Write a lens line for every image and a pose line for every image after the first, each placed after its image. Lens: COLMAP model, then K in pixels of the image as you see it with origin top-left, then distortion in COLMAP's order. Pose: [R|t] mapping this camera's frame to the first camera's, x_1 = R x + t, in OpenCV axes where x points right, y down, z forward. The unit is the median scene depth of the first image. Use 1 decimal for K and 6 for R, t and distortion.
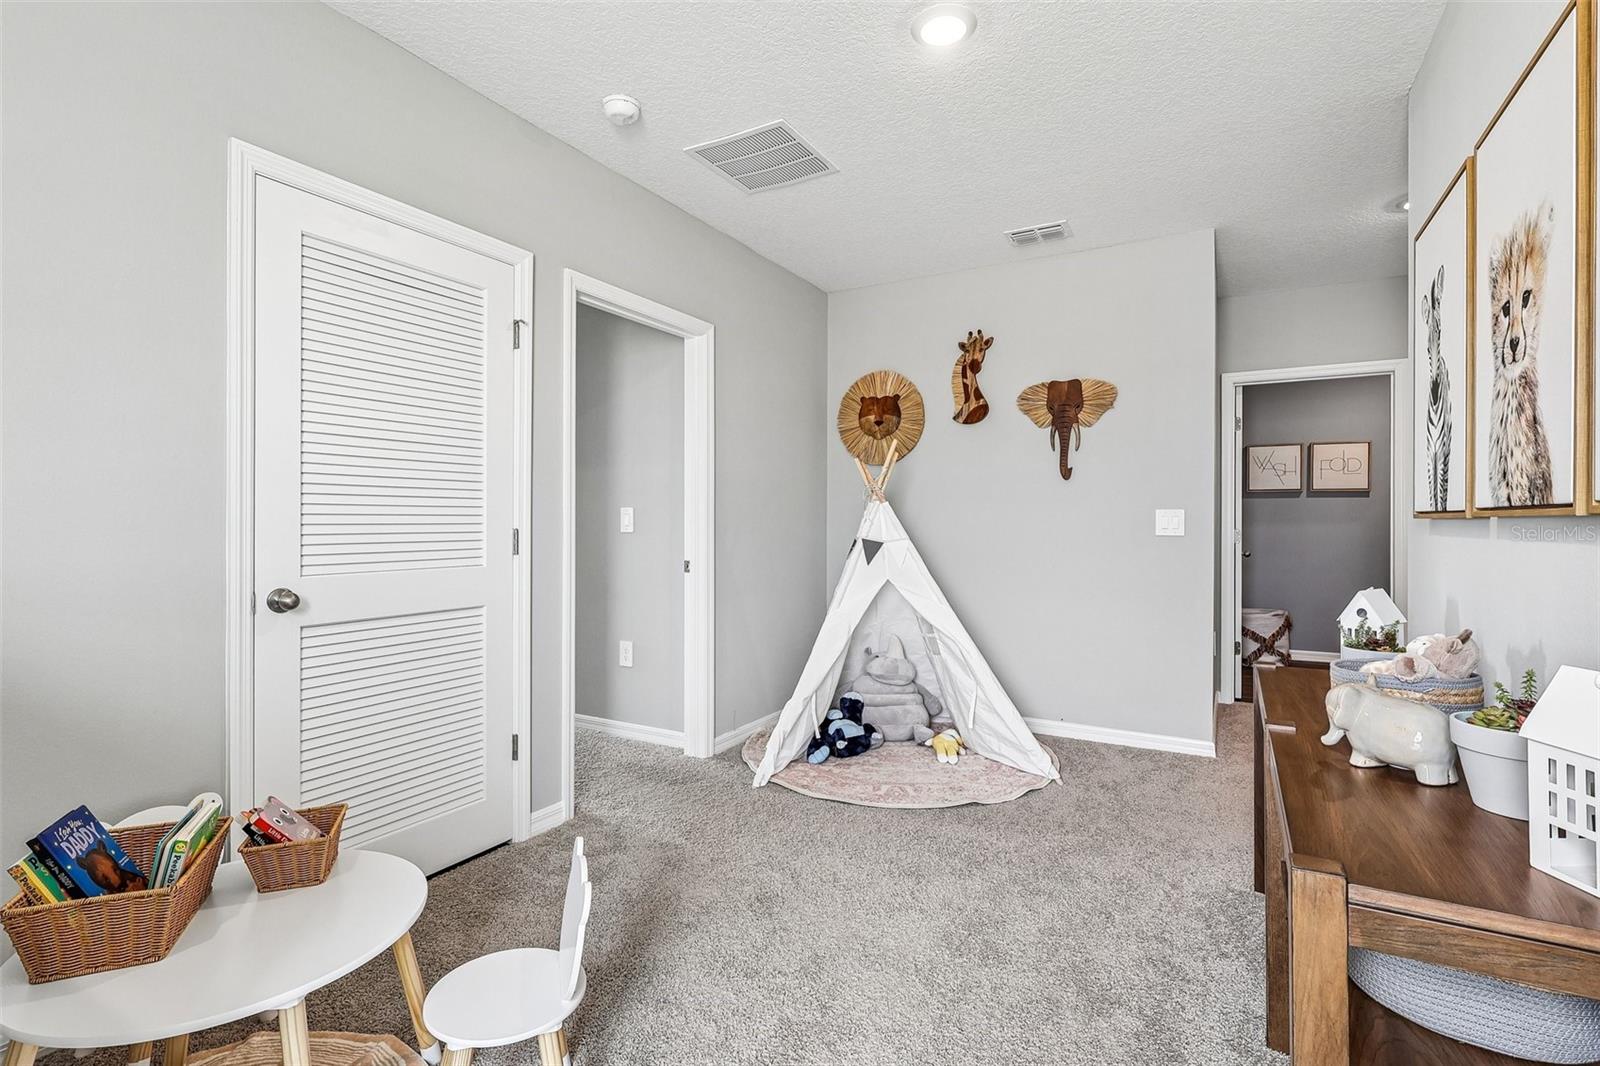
lens RADIAL K [[748.4, 0, 796.7], [0, 748.4, 521.2], [0, 0, 1]] dist [-0.003544, 0.001569]
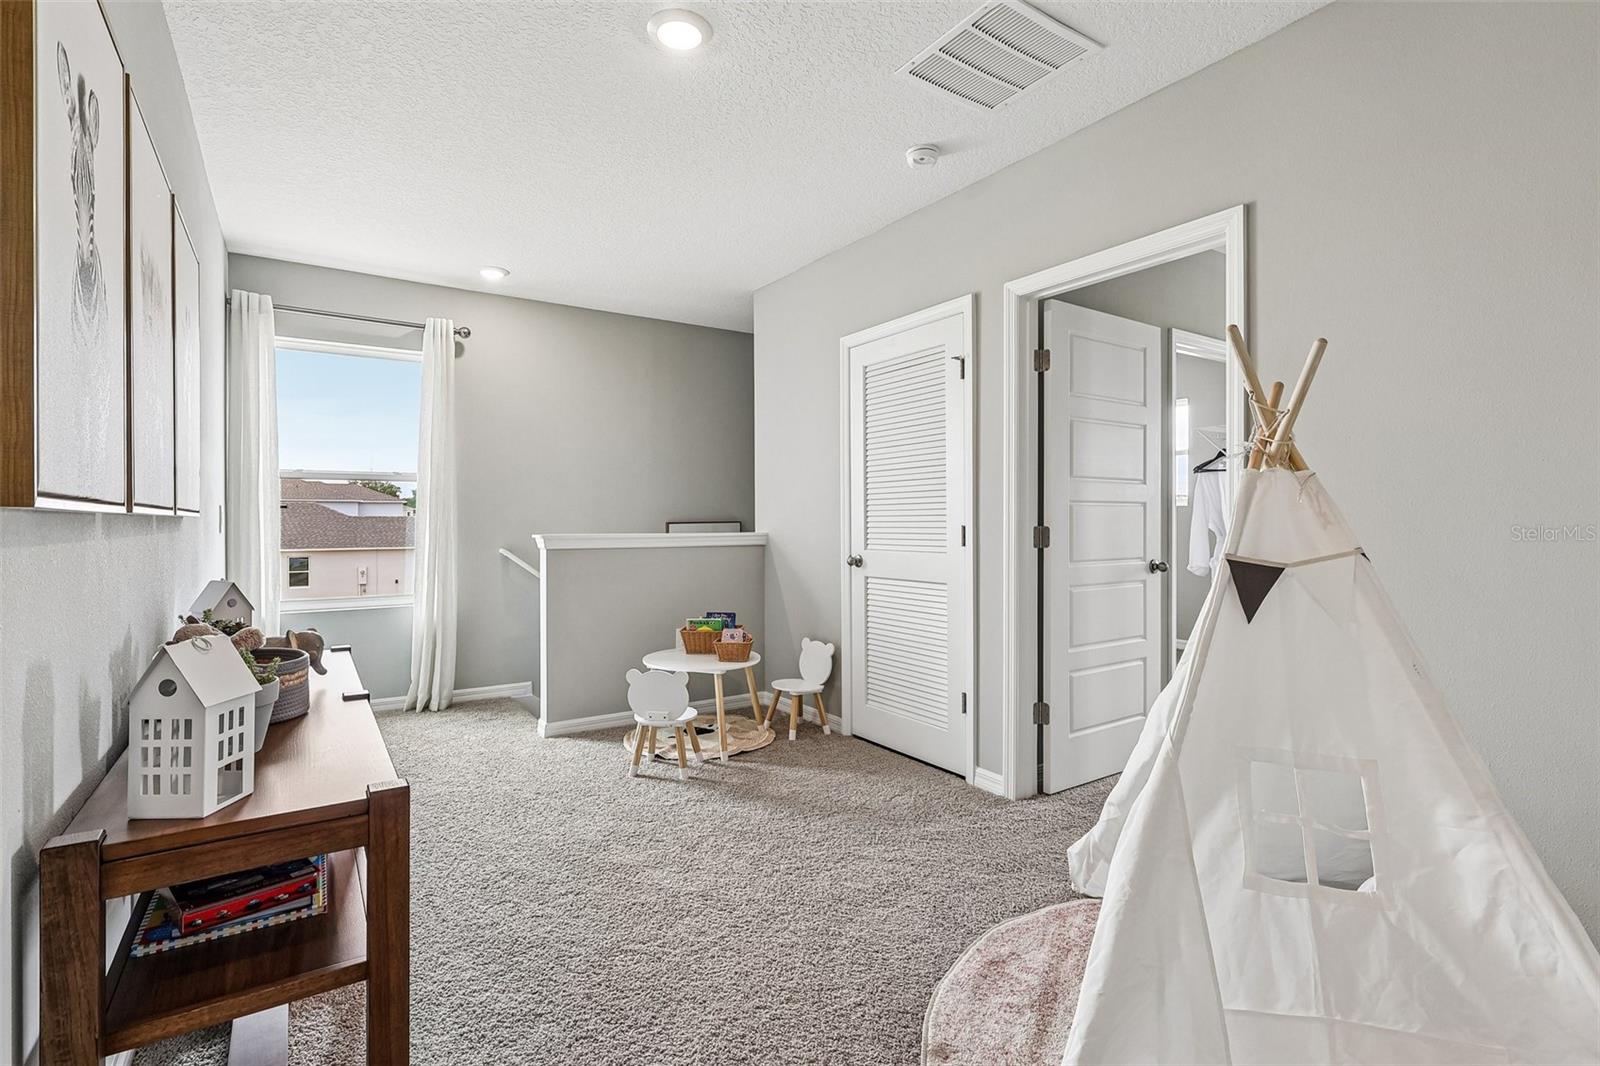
lens RADIAL K [[748.4, 0, 797.7], [0, 748.4, 523.6], [0, 0, 1]] dist [-0.003544, 0.001569]
pose [[-0.447472, 0.003769, -0.894290, 0.871745], [0.000407, 0.999992, 0.004011, 0.001682], [0.894298, 0.001431, -0.447470, 1.345401]]
